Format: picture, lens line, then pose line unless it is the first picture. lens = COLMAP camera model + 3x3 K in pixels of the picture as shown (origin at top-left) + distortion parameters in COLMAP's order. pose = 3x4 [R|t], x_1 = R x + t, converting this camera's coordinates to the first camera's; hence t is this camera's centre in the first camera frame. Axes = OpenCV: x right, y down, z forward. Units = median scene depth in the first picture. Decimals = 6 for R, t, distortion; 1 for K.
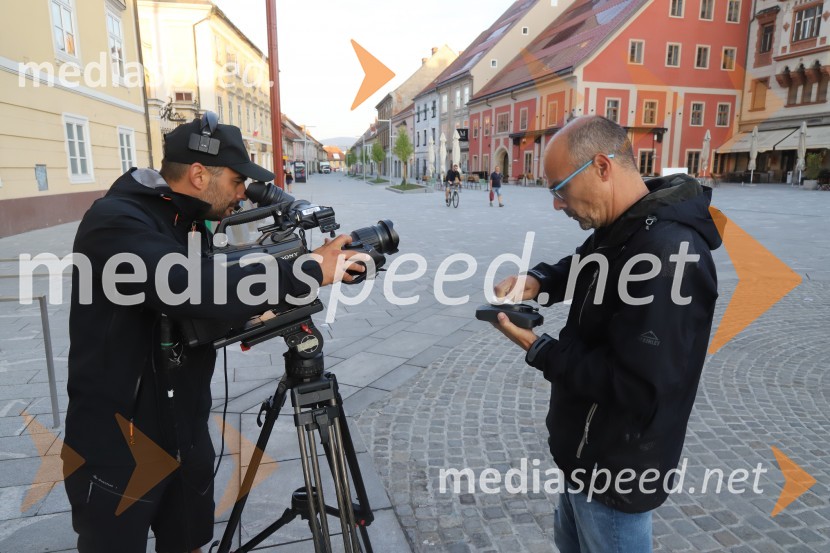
lens RADIAL K [[577.4, 0, 415.0], [0, 577.4, 276.5], [0, 0, 1]] dist [0.013034, 0.002489]
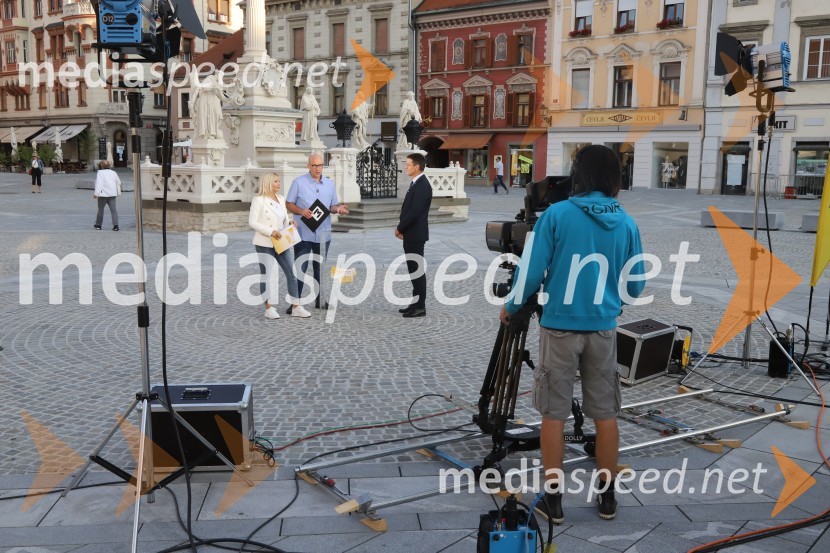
lens RADIAL K [[855.3, 0, 415.0], [0, 855.3, 276.5], [0, 0, 1]] dist [0.015460, 0.003145]
pose [[0.833407, -0.064484, 0.548885, 0.273831], [0.087098, 0.996083, -0.015224, 0.179190], [-0.545753, 0.060495, 0.835759, -1.021505]]
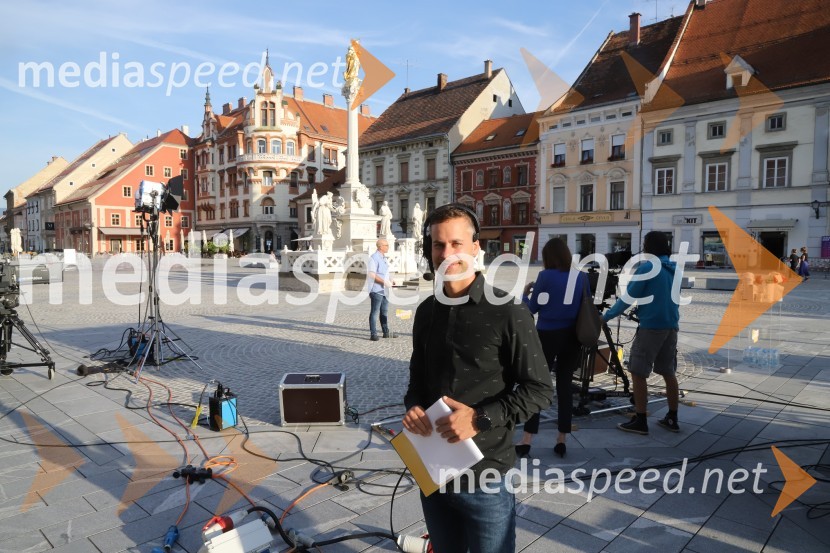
lens RADIAL K [[554.6, 0, 415.0], [0, 554.6, 276.5], [0, 0, 1]] dist [0.000110, 0.002029]
pose [[0.870297, -0.026075, 0.491837, 0.271121], [0.088840, 0.990529, -0.104686, 0.182512], [-0.484449, 0.134803, 0.864371, -1.029377]]
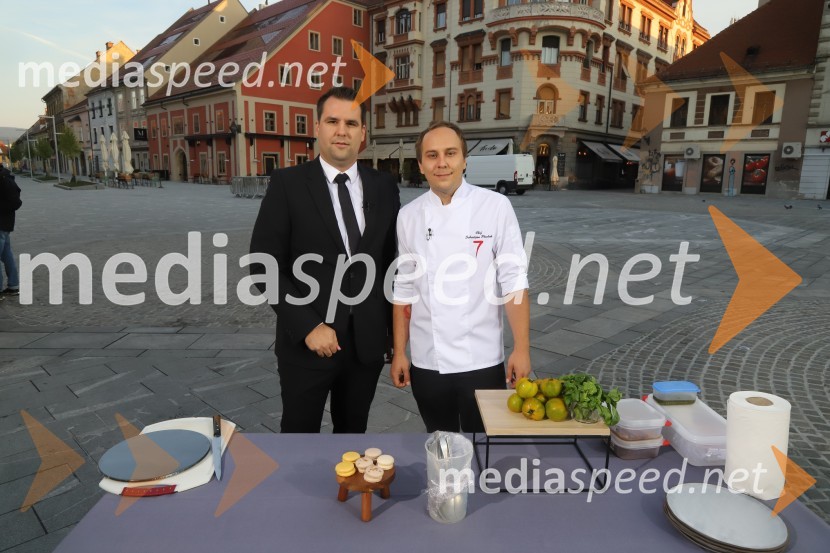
lens RADIAL K [[554.6, 0, 415.0], [0, 554.6, 276.5], [0, 0, 1]] dist [0.000110, 0.002029]
pose [[0.877386, -0.072734, 0.474240, 0.031766], [0.070017, 0.997271, 0.023414, 0.027652], [-0.474649, 0.012662, 0.880084, -0.145314]]
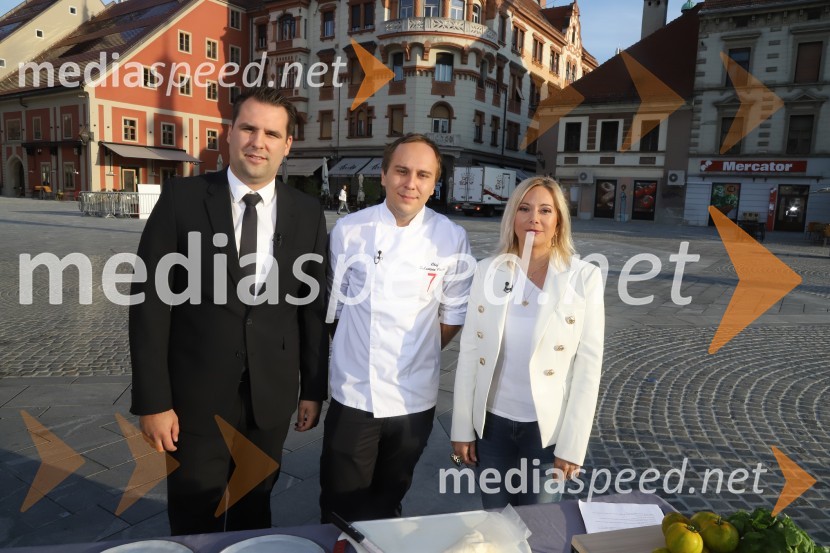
lens RADIAL K [[603.5, 0, 415.0], [0, 603.5, 276.5], [0, 0, 1]] dist [-0.012551, 0.005040]
pose [[0.773410, -0.053271, 0.631664, 0.035908], [0.077130, 0.996967, -0.010359, 0.026966], [-0.629196, 0.056733, 0.775173, -0.138798]]
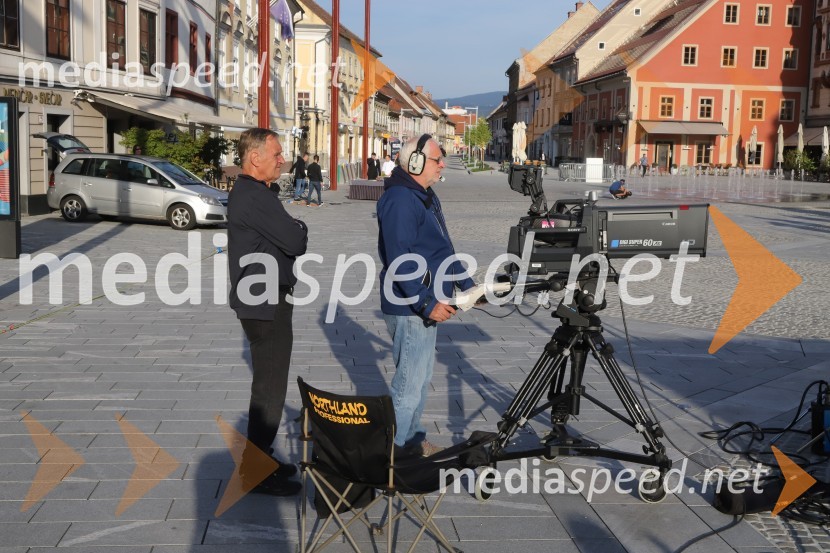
lens RADIAL K [[1057.0, 0, 415.0], [0, 1057.0, 276.5], [0, 0, 1]] dist [-0.001815, 0.025827]
pose [[0.979730, 0.046596, -0.194830, 0.256539], [-0.059100, 0.996515, -0.058865, 0.172131], [0.191409, 0.069186, 0.979069, -0.973814]]
